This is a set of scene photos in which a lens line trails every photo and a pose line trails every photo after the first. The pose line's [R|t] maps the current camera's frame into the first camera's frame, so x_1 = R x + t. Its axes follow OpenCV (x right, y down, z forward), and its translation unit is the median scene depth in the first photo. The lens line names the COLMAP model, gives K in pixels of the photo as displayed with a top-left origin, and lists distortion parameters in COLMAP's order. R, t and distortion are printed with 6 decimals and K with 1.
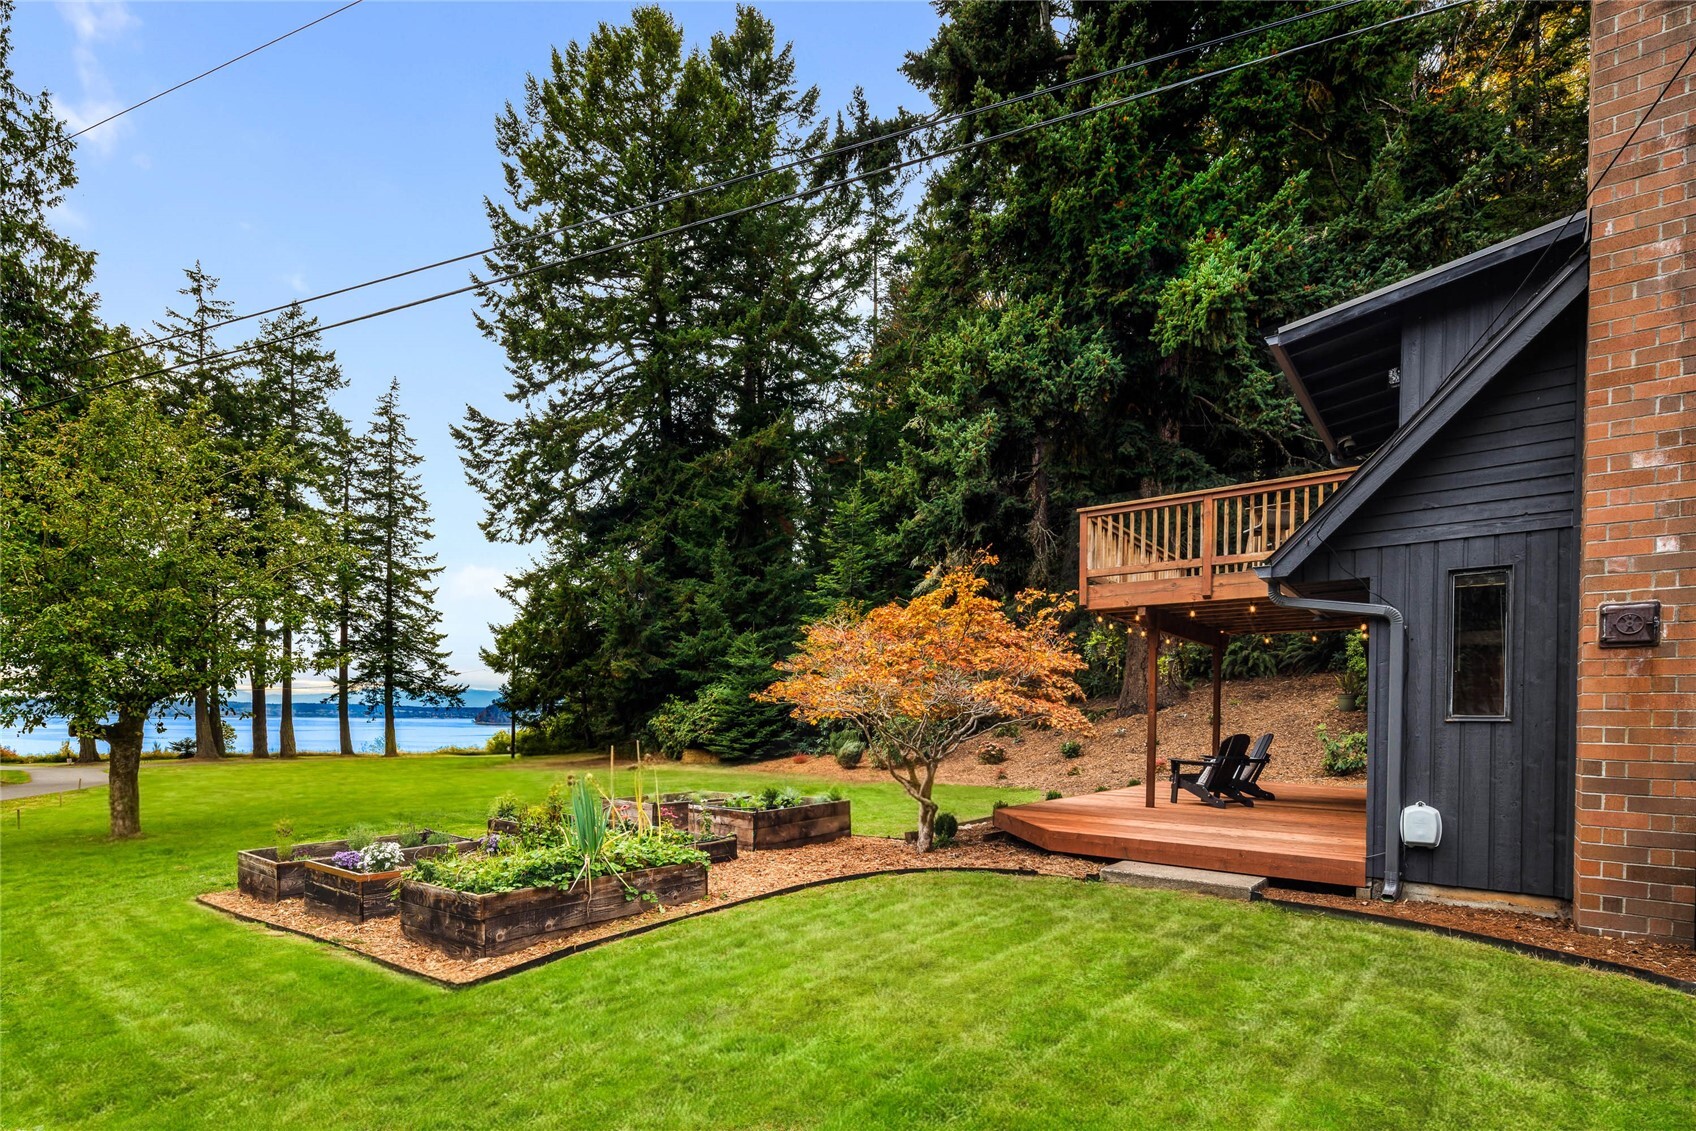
lens RADIAL K [[798.1, 0, 857.8], [0, 798.1, 719.8], [0, 0, 1]] dist [0.007864, -0.004308]
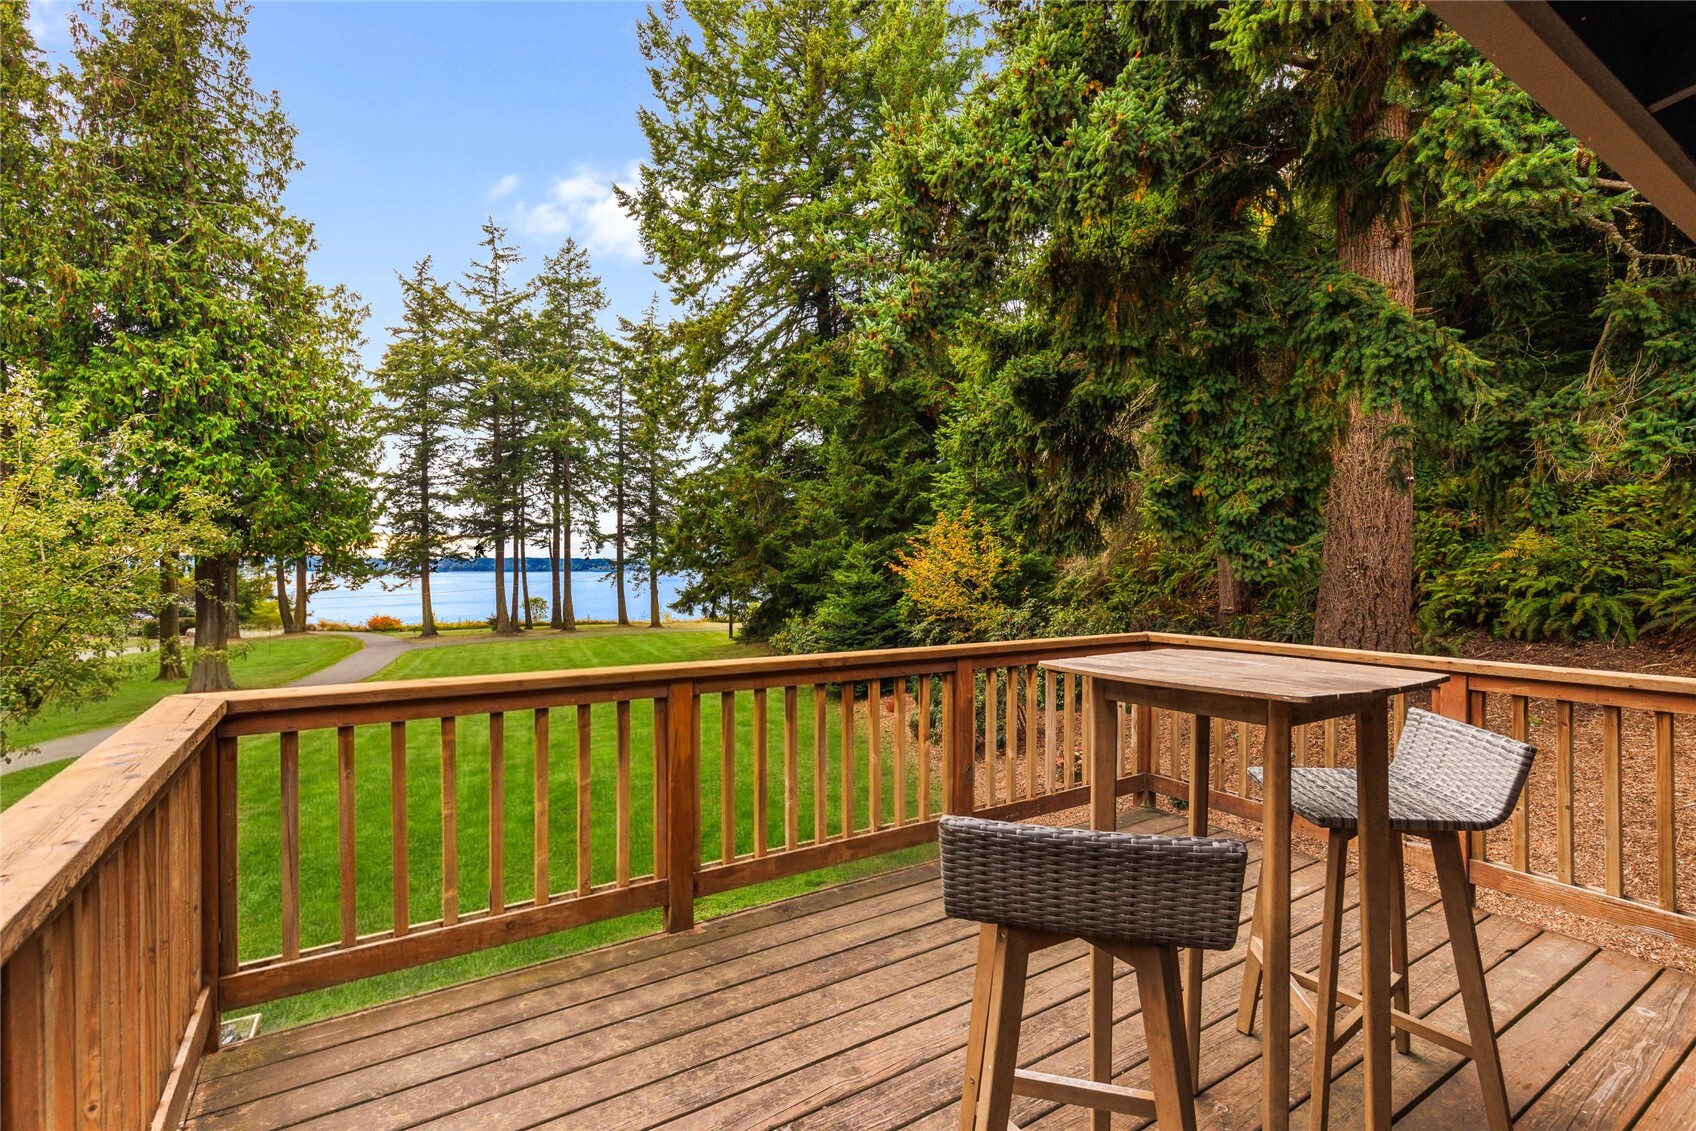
lens RADIAL K [[765.8, 0, 851.3], [0, 765.8, 578.2], [0, 0, 1]] dist [0.005024, 0.001037]
pose [[0.942787, -0.005955, -0.333342, 0.120146], [0.007254, 0.999970, 0.002651, -0.068272], [0.333317, -0.004918, 0.942802, 0.198566]]
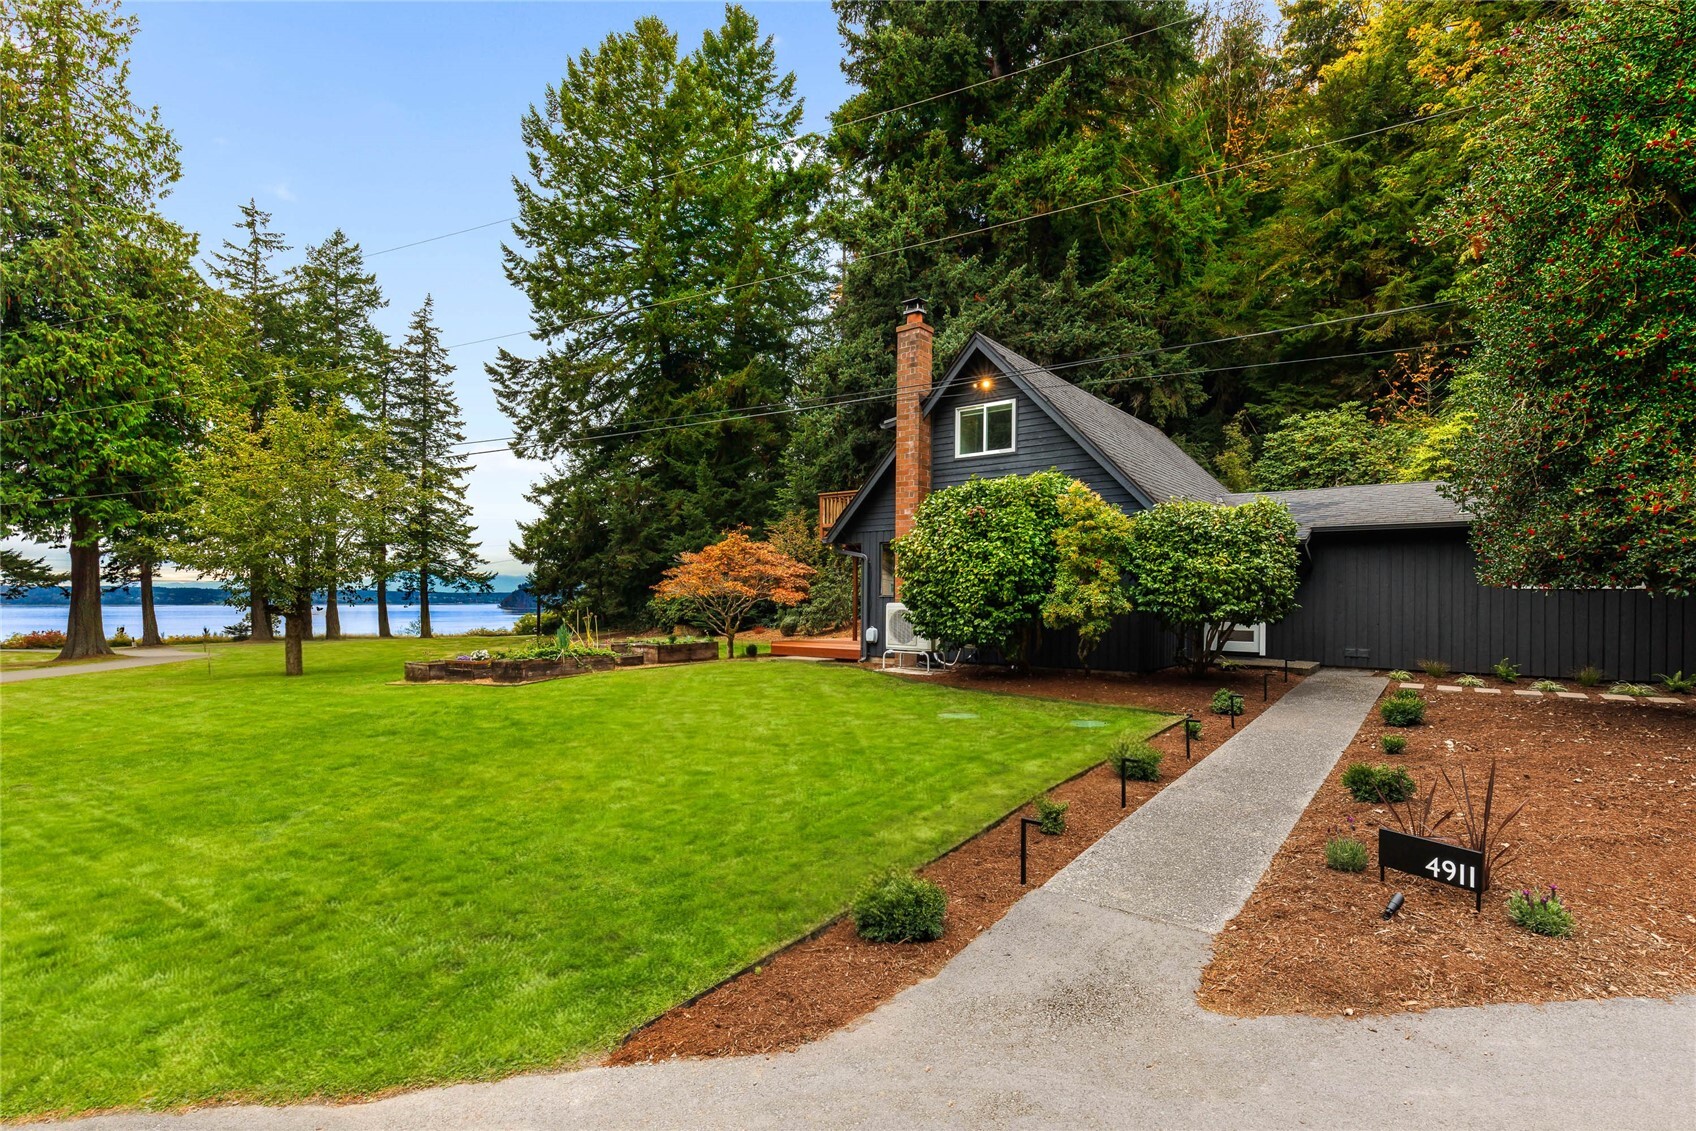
lens RADIAL K [[765.8, 0, 899.1], [0, 765.8, 595.5], [0, 0, 1]] dist [0.005024, 0.001037]
pose [[0.999472, -0.007327, 0.031655, 0.095655], [0.007593, 0.999937, -0.008287, 0.002590], [-0.031593, 0.008523, 0.999464, -0.216741]]
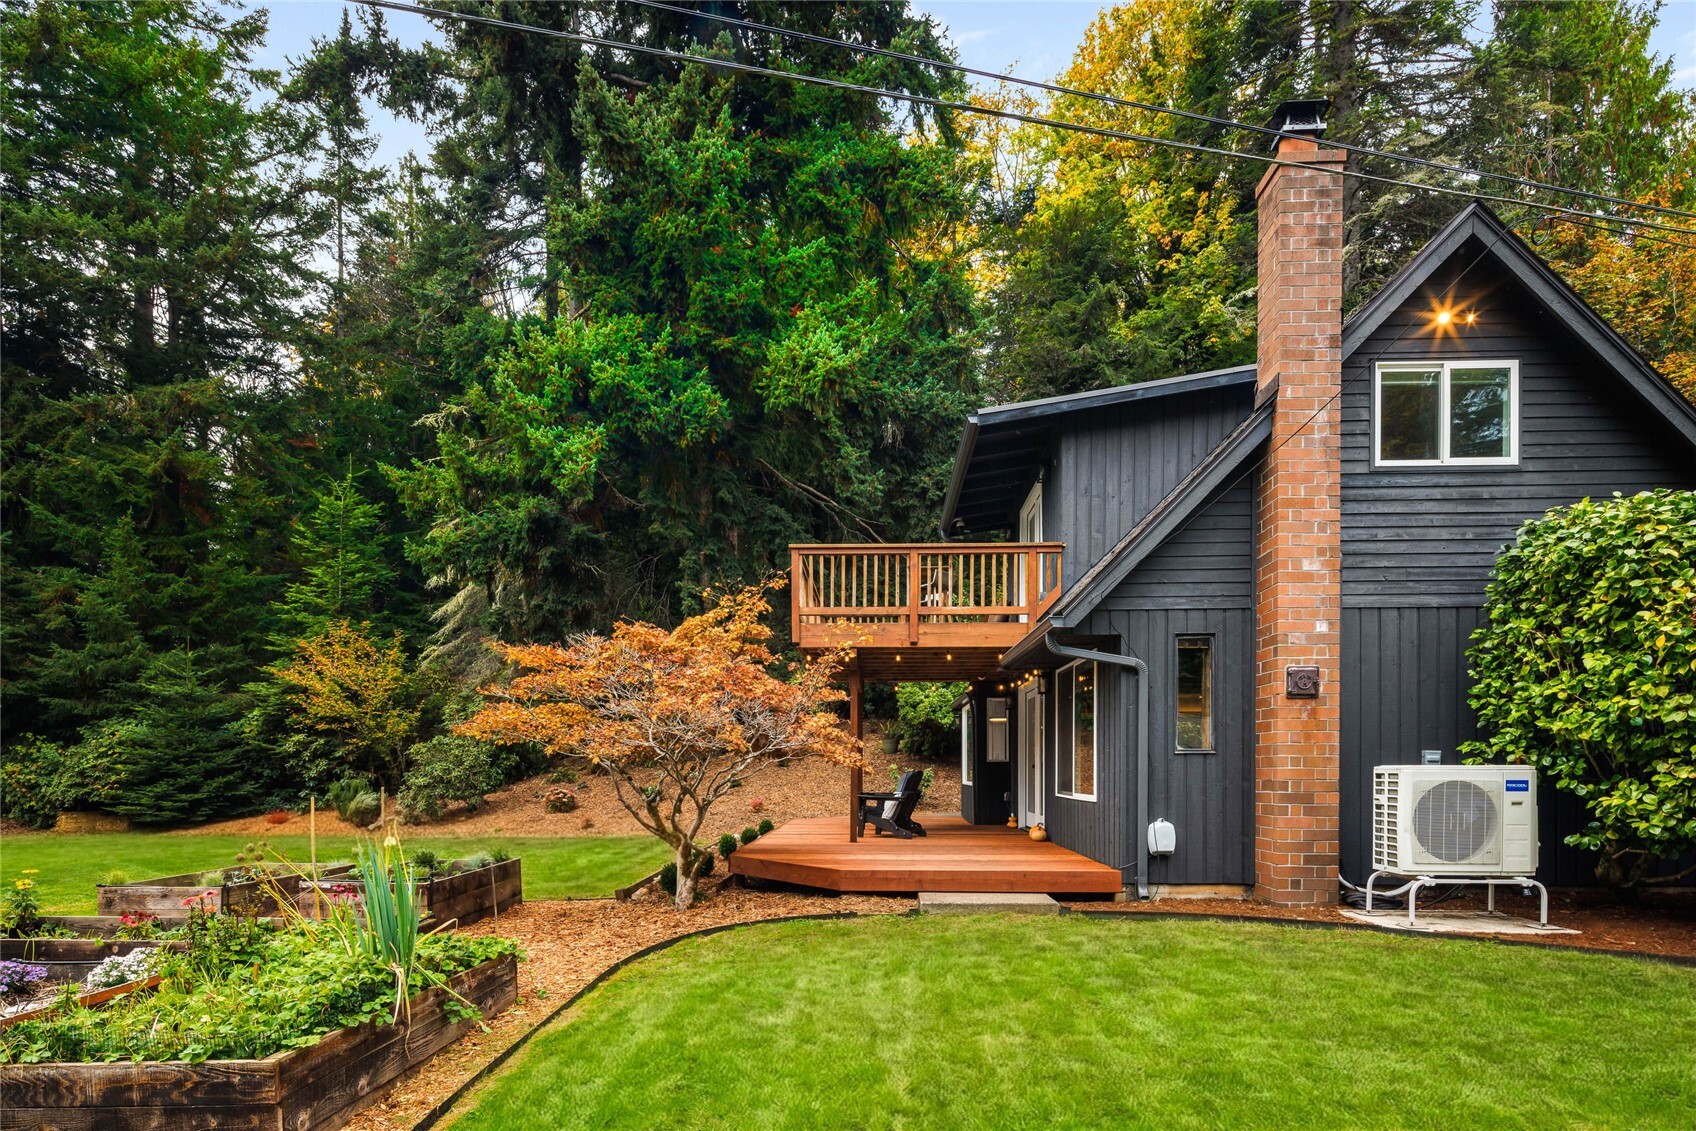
lens RADIAL K [[798.1, 0, 843.0], [0, 798.1, 770.1], [0, 0, 1]] dist [0.007864, -0.004308]
pose [[0.819237, -0.013335, 0.573300, -0.054739], [0.010576, 0.999911, 0.008145, 0.001606], [-0.573357, -0.000609, 0.819305, 0.035764]]
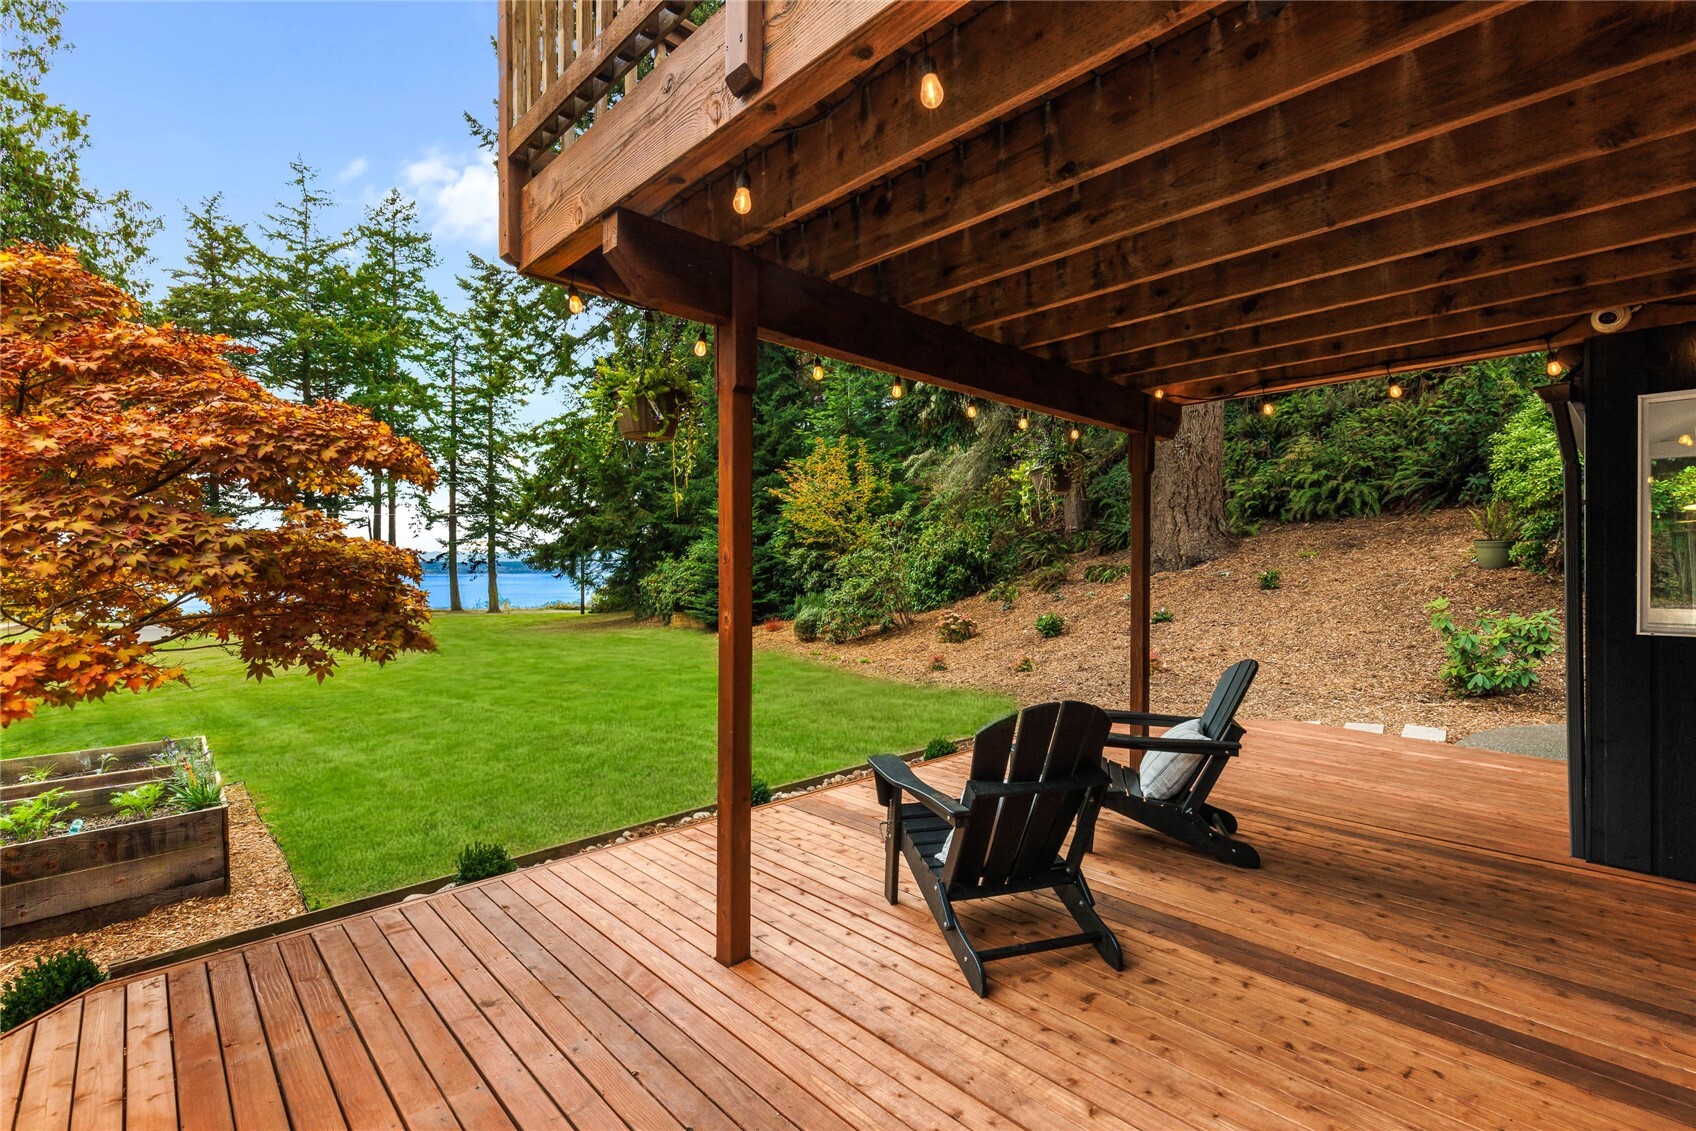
lens RADIAL K [[765.8, 0, 853.8], [0, 765.8, 569.3], [0, 0, 1]] dist [0.005024, 0.001037]
pose [[0.989891, -0.011430, -0.141366, 0.102718], [0.011021, 0.999933, -0.003679, -0.005867], [0.141398, 0.002084, 0.989951, 0.169353]]
